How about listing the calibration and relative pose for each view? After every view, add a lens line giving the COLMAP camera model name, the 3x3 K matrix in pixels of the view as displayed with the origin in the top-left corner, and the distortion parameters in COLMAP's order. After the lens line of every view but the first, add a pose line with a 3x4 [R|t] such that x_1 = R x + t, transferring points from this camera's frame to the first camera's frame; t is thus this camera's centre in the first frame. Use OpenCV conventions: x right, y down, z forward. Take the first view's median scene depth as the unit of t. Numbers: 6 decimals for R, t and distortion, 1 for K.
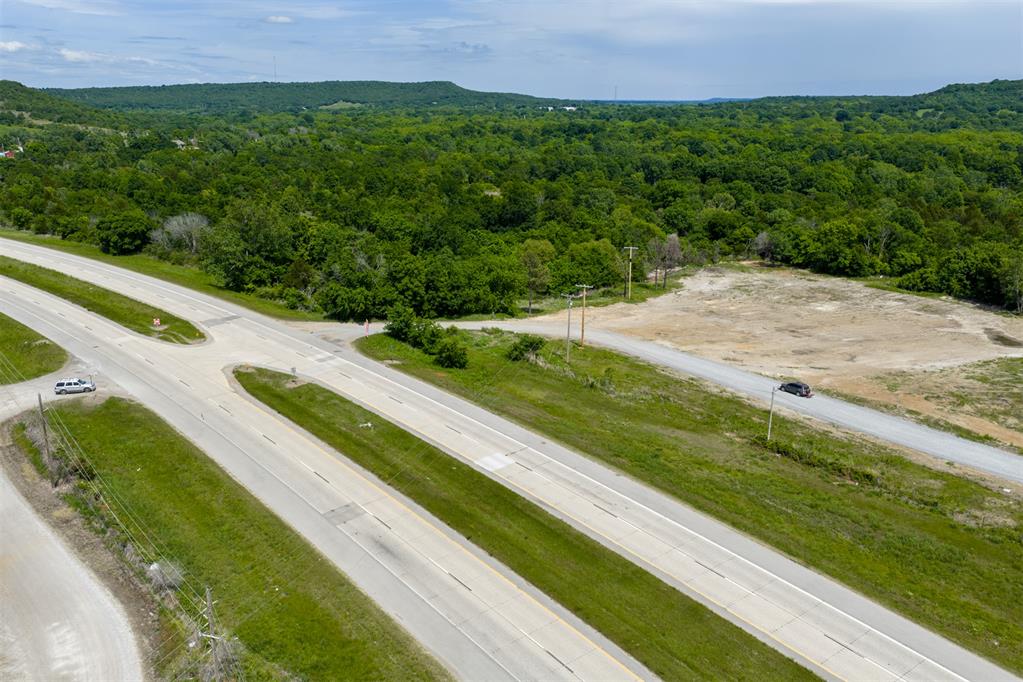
lens RADIAL K [[875.4, 0, 511.5], [0, 875.4, 341.0], [0, 0, 1]] dist [0.005874, 0.010794]
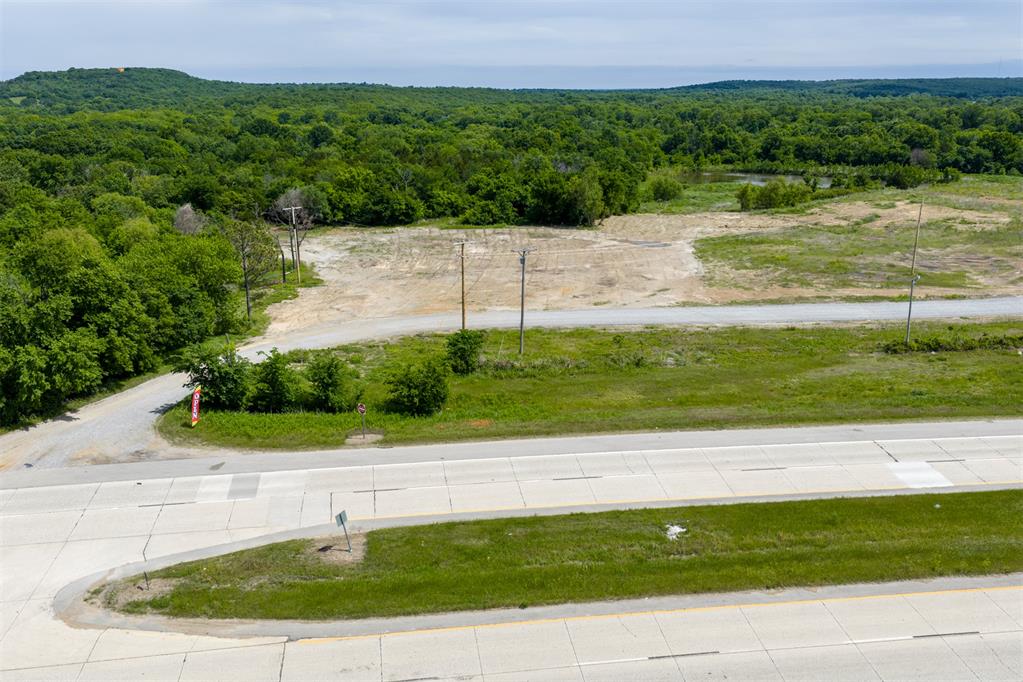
lens RADIAL K [[875.4, 0, 511.5], [0, 875.4, 341.0], [0, 0, 1]] dist [0.005874, 0.010794]
pose [[0.523218, -0.236777, 0.818645, -0.460309], [0.240050, 0.962677, 0.125014, -0.066007], [-0.817691, 0.131106, 0.560529, 0.641023]]
